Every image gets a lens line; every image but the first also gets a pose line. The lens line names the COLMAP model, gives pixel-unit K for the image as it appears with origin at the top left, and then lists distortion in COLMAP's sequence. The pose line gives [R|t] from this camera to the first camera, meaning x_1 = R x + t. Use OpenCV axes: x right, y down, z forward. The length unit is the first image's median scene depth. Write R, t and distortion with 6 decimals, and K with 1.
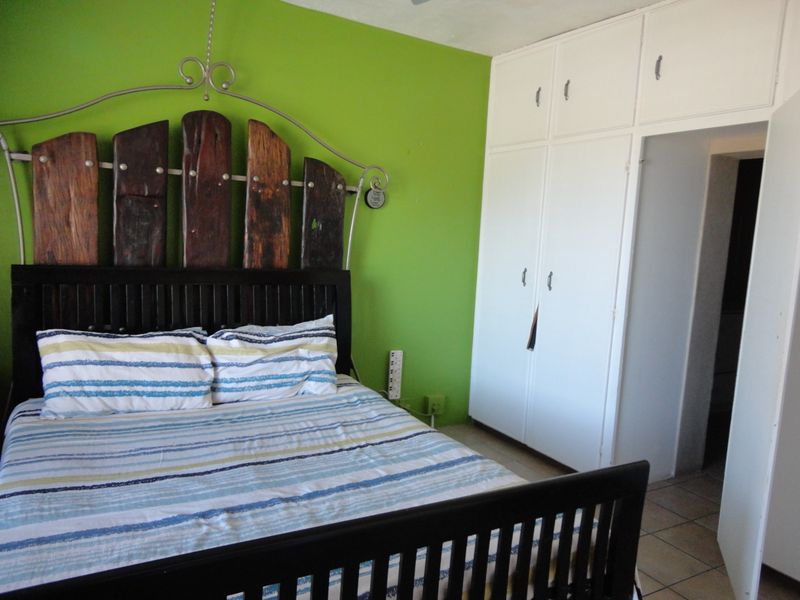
lens RADIAL K [[591.7, 0, 400.0], [0, 591.7, 300.0], [0, 0, 1]] dist [-0.025317, 0.055978]
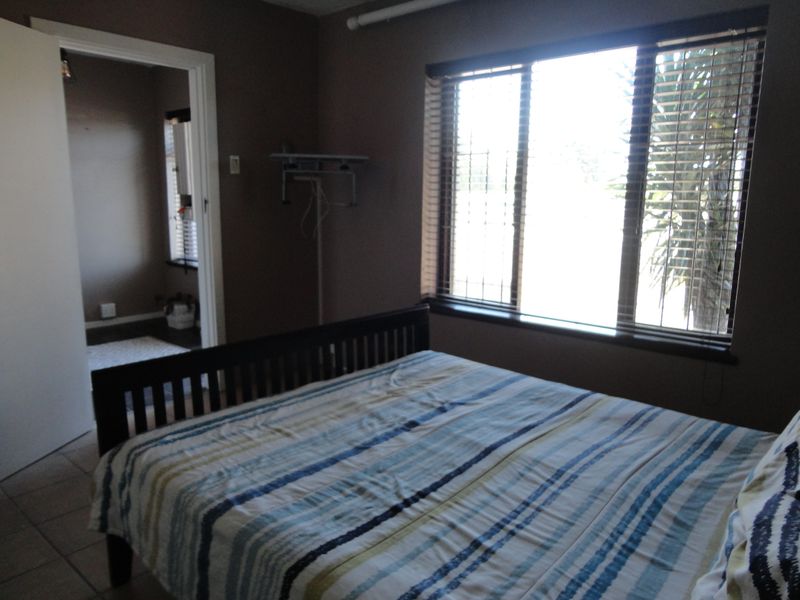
lens RADIAL K [[591.7, 0, 400.0], [0, 591.7, 300.0], [0, 0, 1]] dist [-0.025317, 0.055978]
pose [[-0.945791, -0.006285, -0.324717, 0.132071], [-0.095036, 0.961406, 0.258200, -0.121535], [0.310561, 0.275063, -0.909886, 1.267206]]
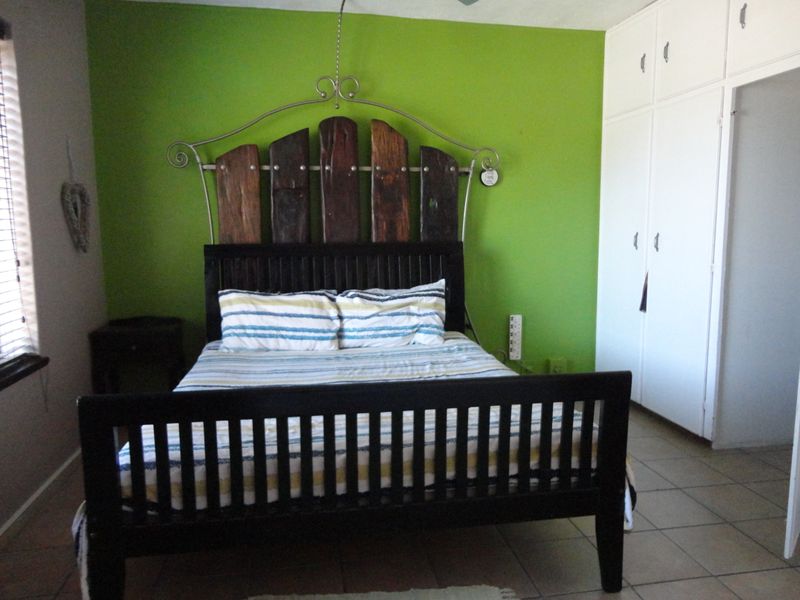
lens RADIAL K [[591.7, 0, 400.0], [0, 591.7, 300.0], [0, 0, 1]] dist [-0.025317, 0.055978]
pose [[0.939298, -0.018385, -0.342609, 0.228832], [0.019986, 0.999800, 0.001145, 0.071192], [0.342520, -0.007923, 0.939477, -0.136860]]
